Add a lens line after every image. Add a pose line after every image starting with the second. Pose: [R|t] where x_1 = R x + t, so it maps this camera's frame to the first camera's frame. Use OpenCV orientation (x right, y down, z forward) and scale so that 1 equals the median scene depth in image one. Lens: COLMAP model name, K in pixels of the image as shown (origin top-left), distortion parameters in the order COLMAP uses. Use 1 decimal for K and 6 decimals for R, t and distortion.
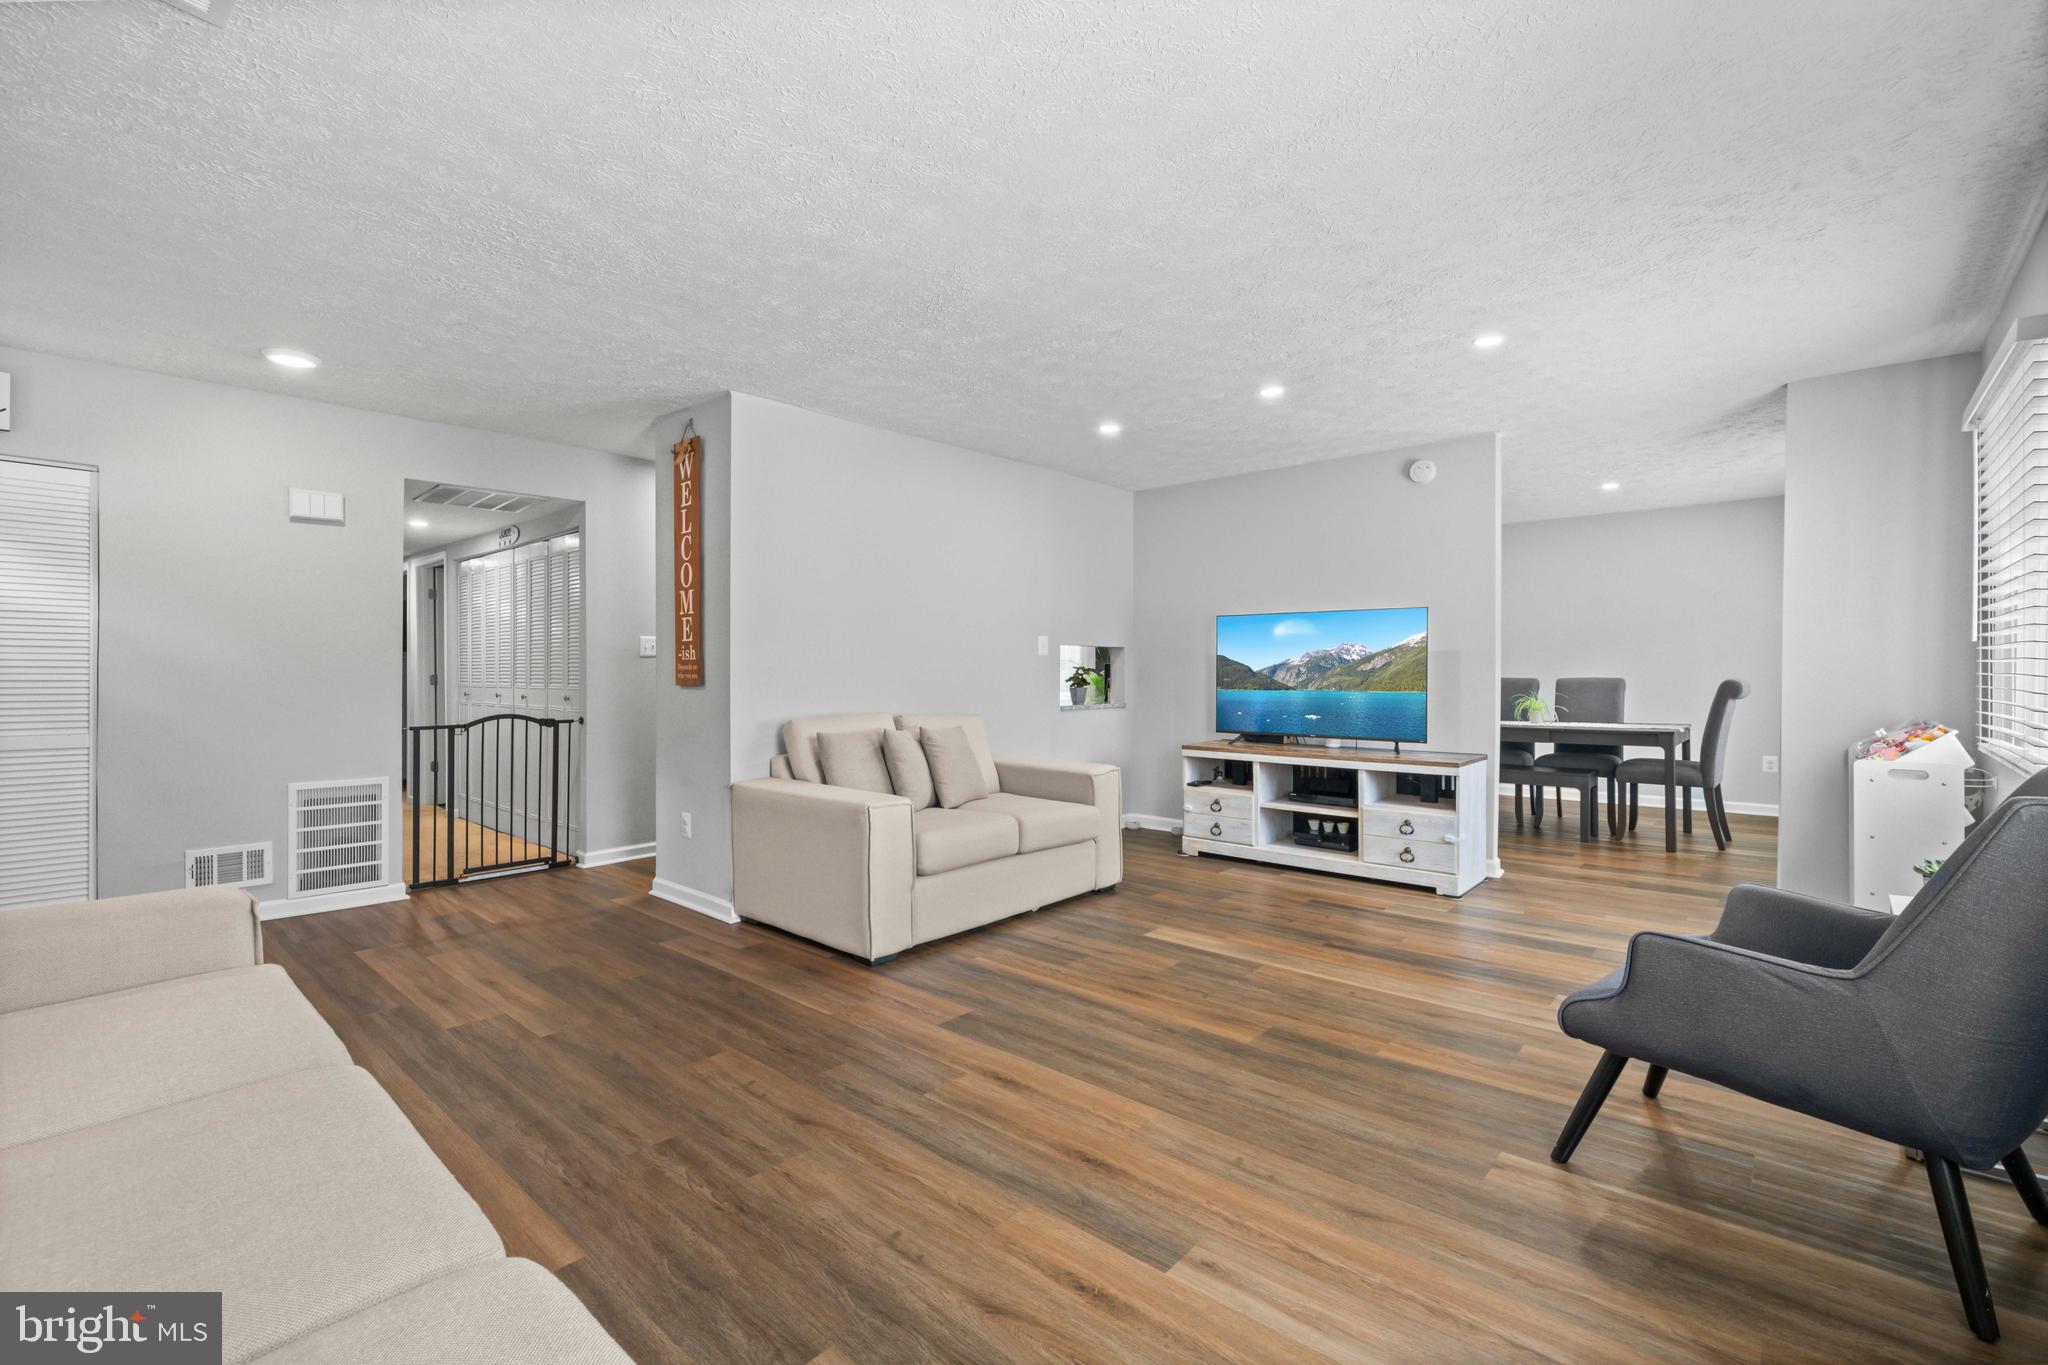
lens RADIAL K [[885.8, 0, 1019.6], [0, 885.8, 679.5], [0, 0, 1]] dist [-0.002816, 0.000610]
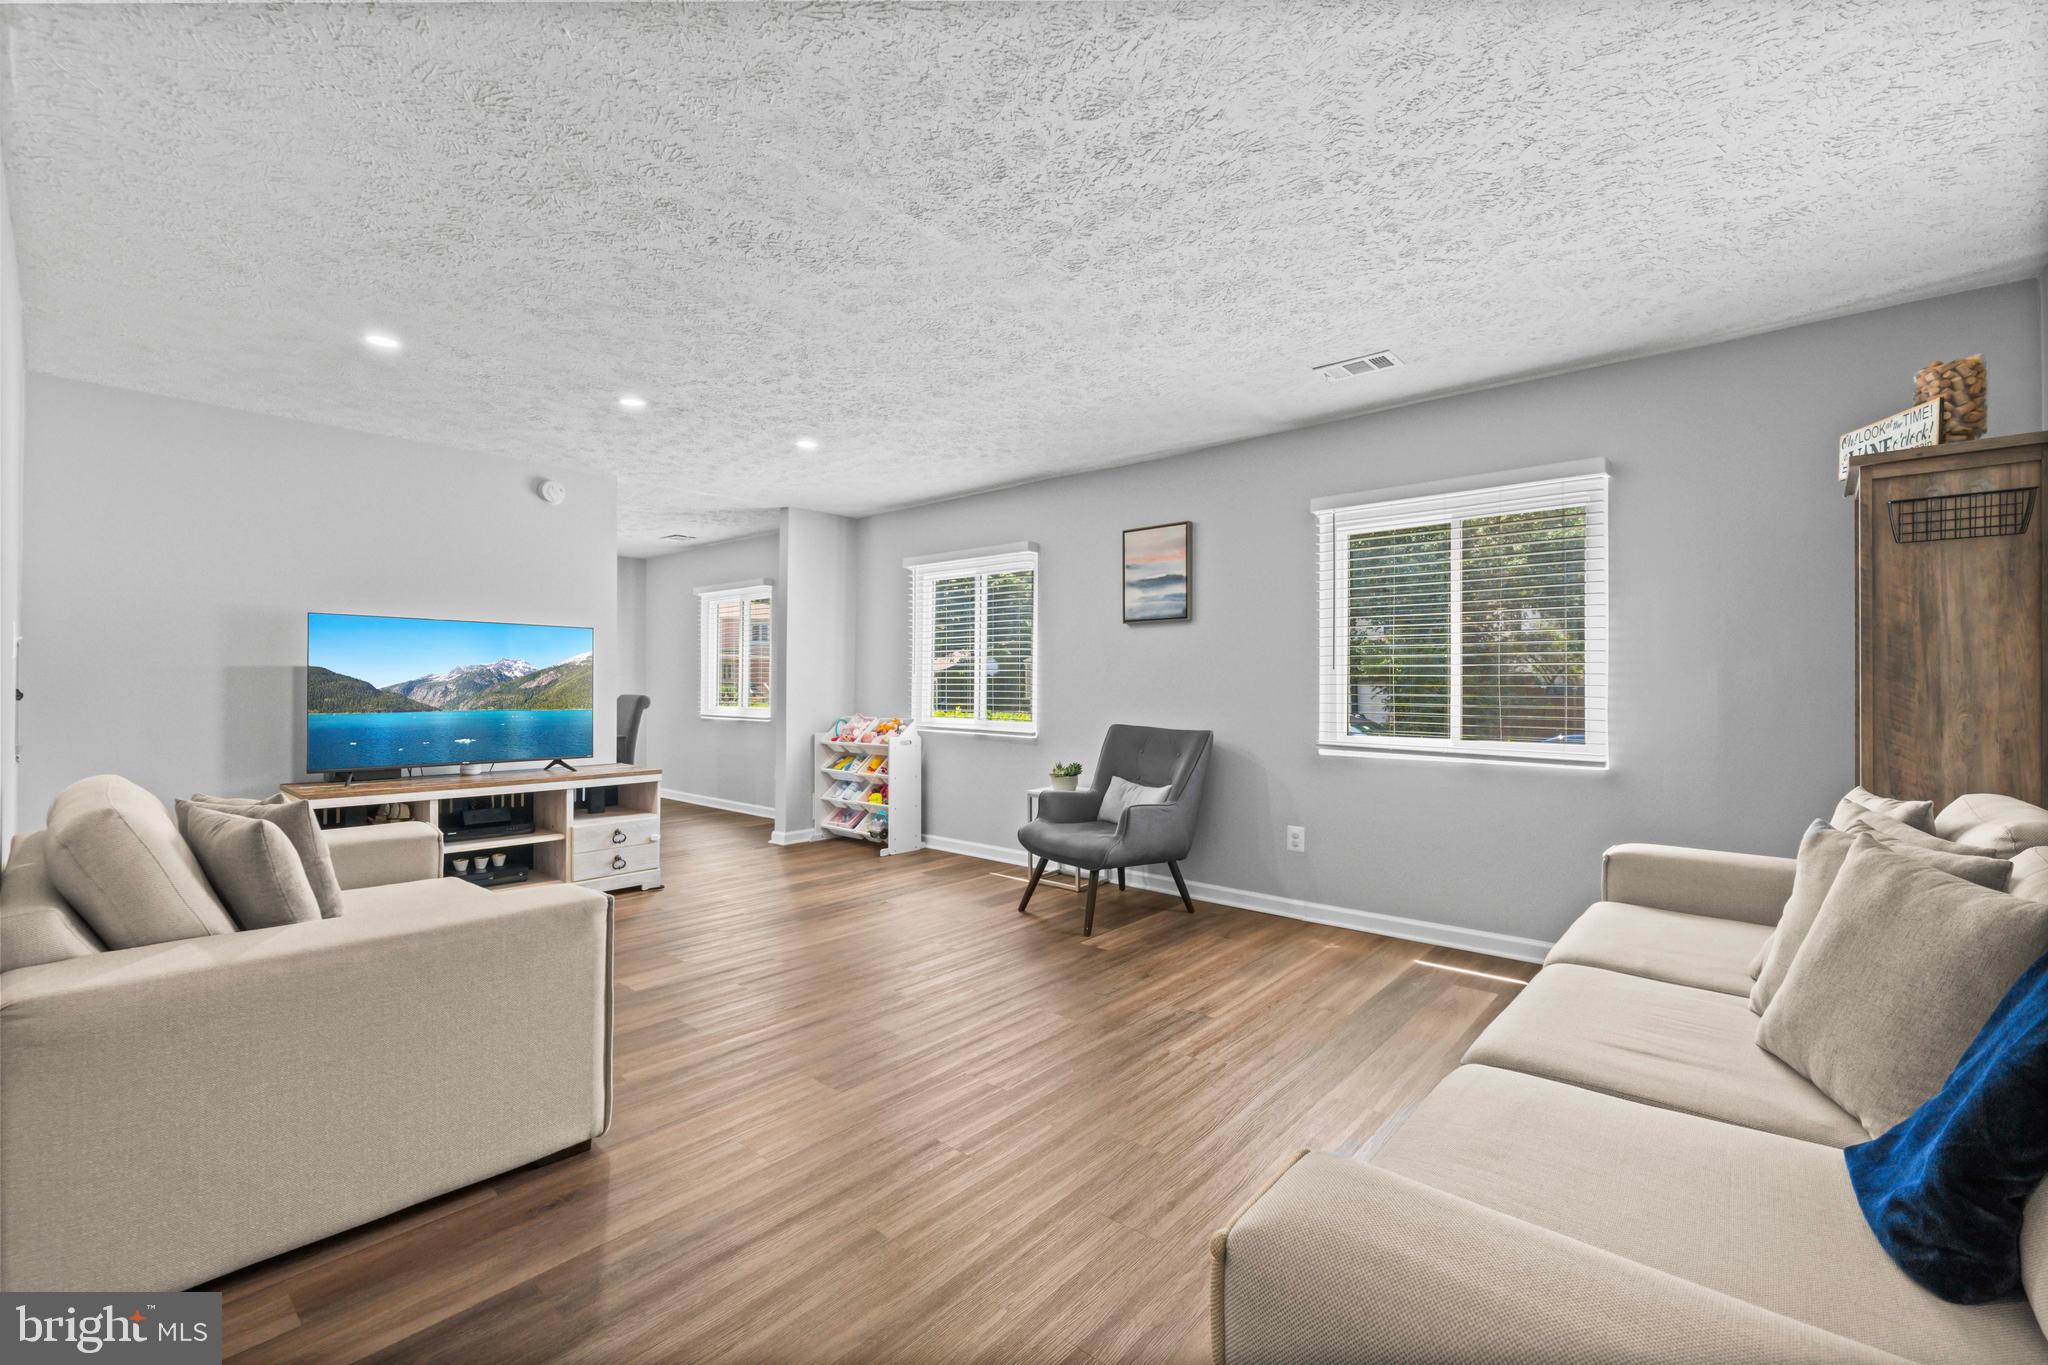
lens RADIAL K [[885.8, 0, 1025.4], [0, 885.8, 679.6], [0, 0, 1]] dist [-0.002816, 0.000610]
pose [[-0.019728, 0.009270, 0.999762, -0.594681], [0.005935, 0.999940, -0.009154, -0.007427], [-0.999788, 0.005753, -0.019782, 0.501352]]
